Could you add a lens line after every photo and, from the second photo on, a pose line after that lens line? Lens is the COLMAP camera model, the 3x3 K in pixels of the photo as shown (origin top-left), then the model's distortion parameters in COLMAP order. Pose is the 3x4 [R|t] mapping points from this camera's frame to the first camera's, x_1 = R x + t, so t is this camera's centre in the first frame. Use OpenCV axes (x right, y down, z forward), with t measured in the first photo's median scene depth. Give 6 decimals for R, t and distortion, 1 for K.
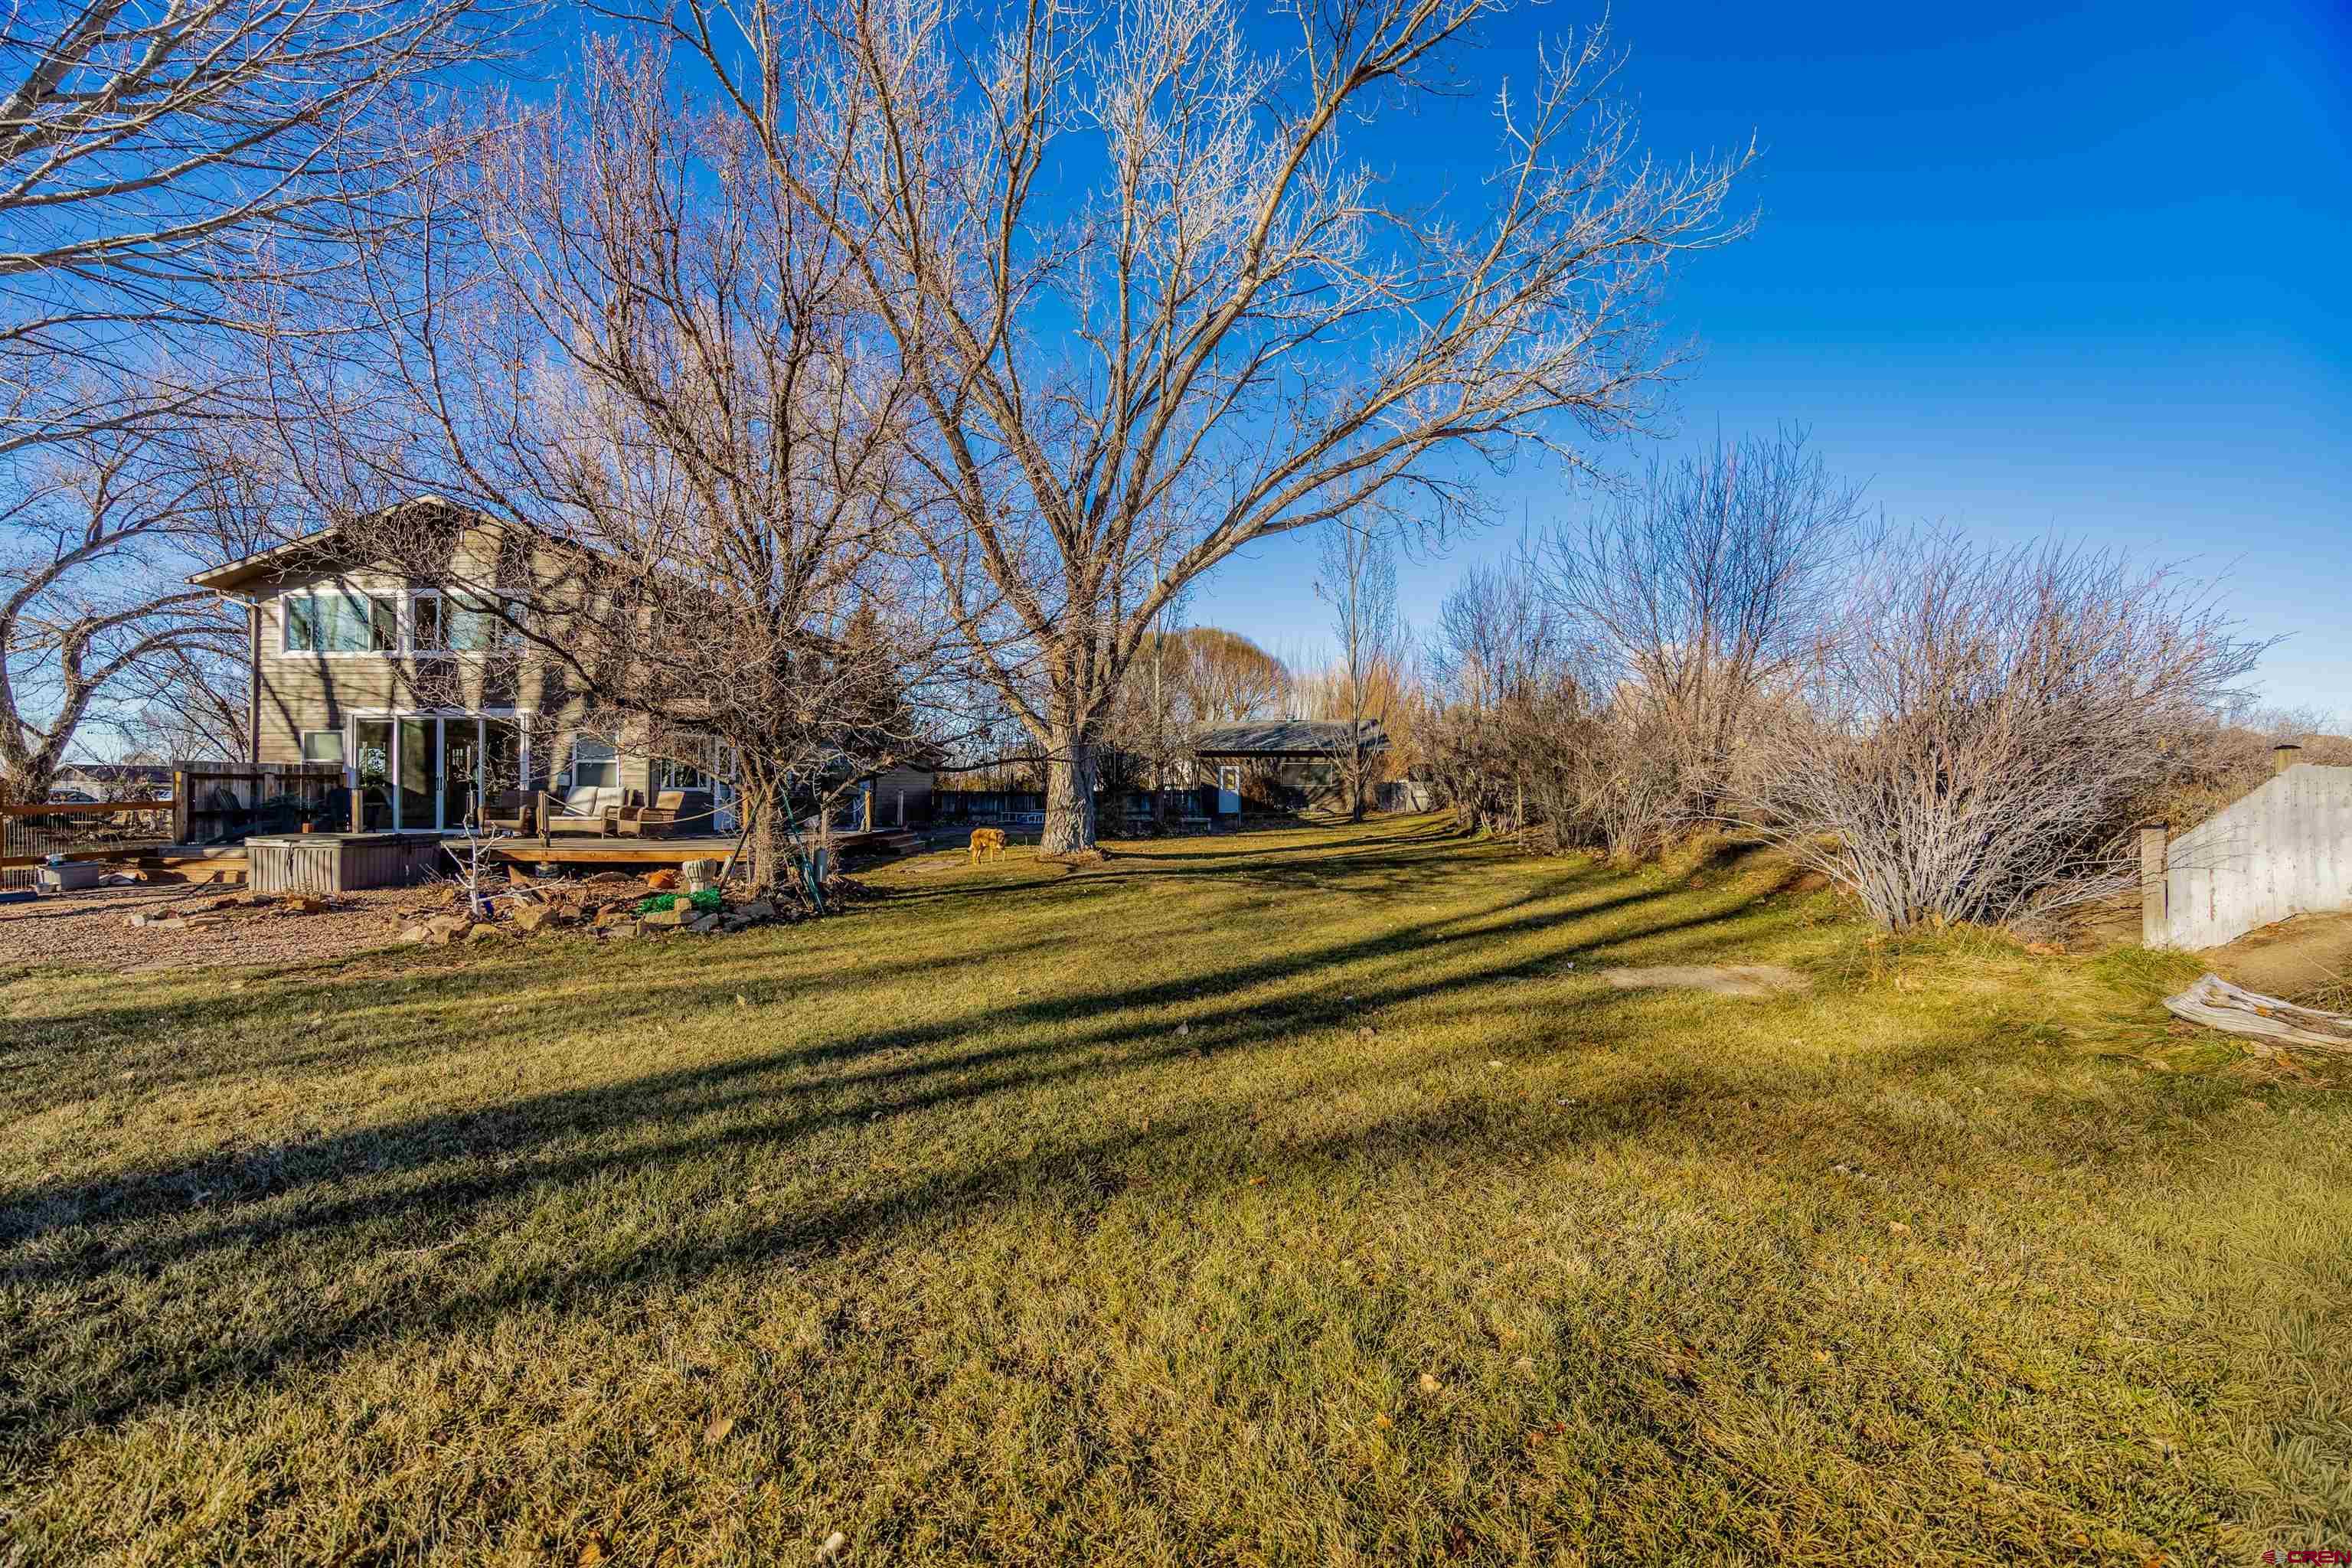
lens RADIAL K [[895.6, 0, 1173.3], [0, 895.6, 775.6], [0, 0, 1]] dist [-0.002874, -0.000037]
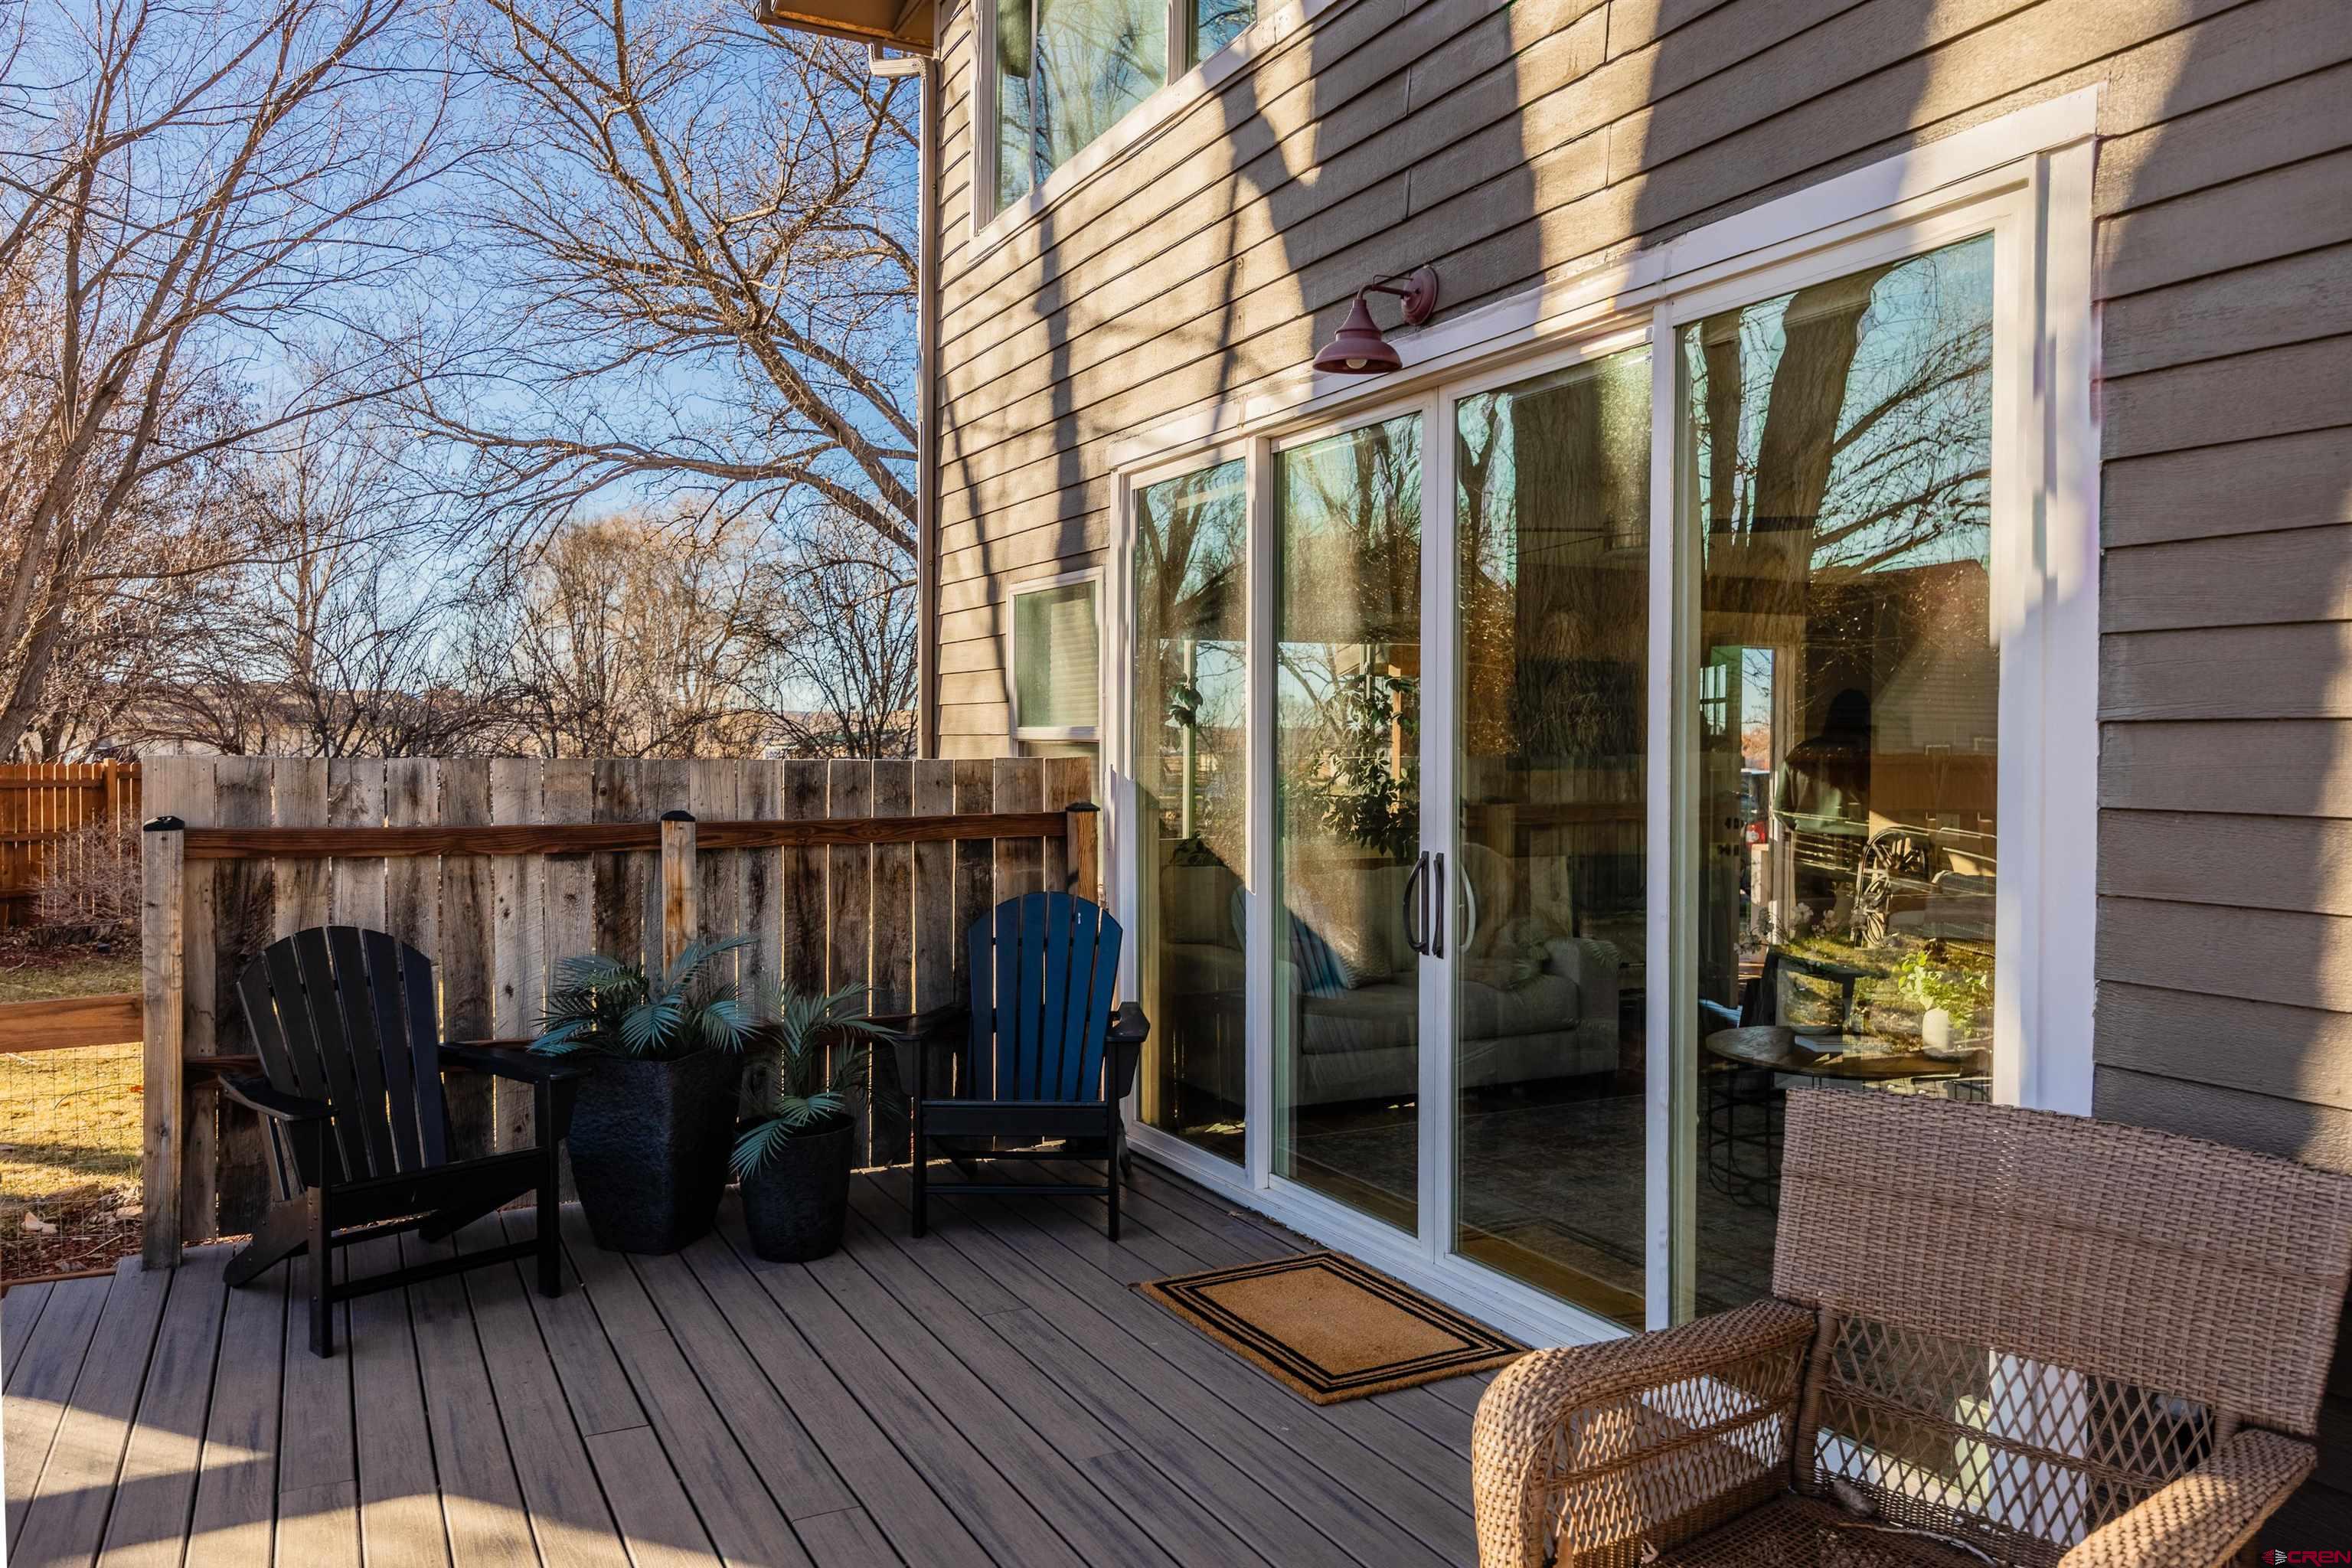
lens RADIAL K [[1700.9, 0, 1172.9], [0, 1700.9, 775.7], [0, 0, 1]] dist [-0.006781, 0.000825]
pose [[0.499372, 0.014890, -0.866260, -0.621149], [0.003381, 0.999811, 0.019135, -0.015556], [0.866381, -0.012484, 0.499228, 0.843148]]
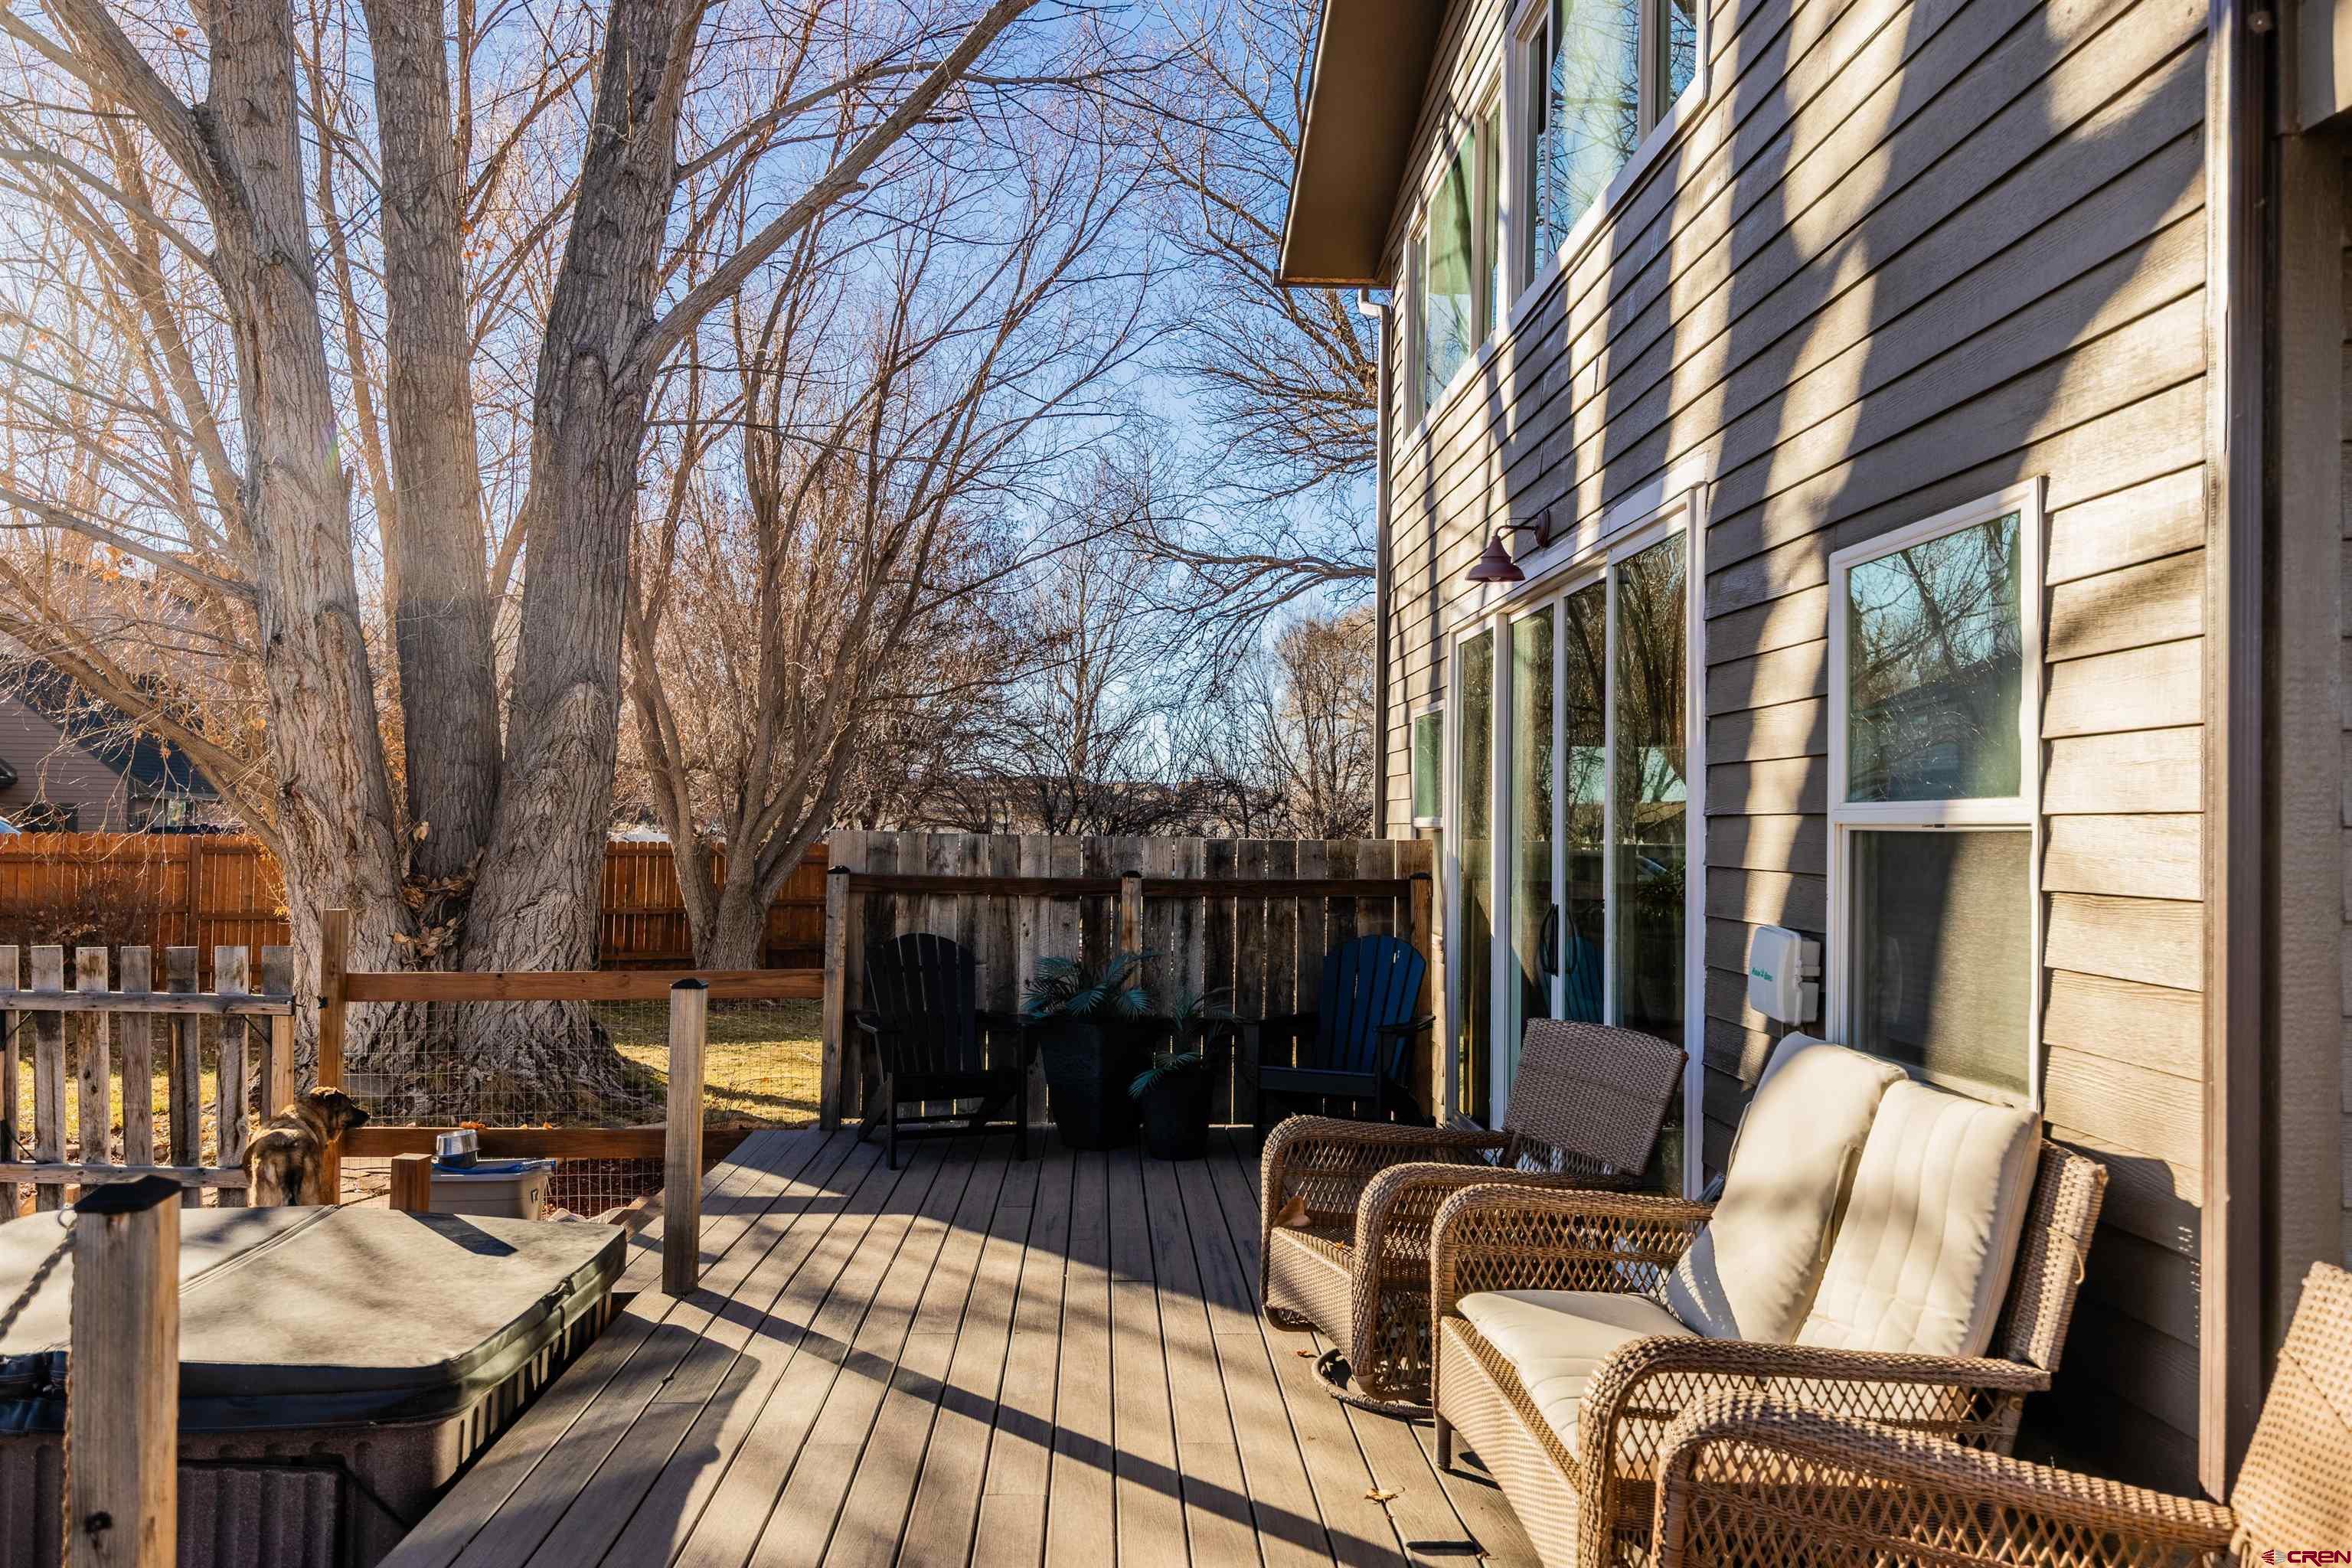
lens RADIAL K [[1852.4, 0, 1177.5], [0, 1852.4, 786.5], [0, 0, 1]] dist [-0.043005, 0.000060]
pose [[0.092245, -0.025642, -0.995406, -0.426090], [-0.008121, 0.999616, -0.026503, -0.013426], [0.995703, 0.010529, 0.092001, 0.883883]]
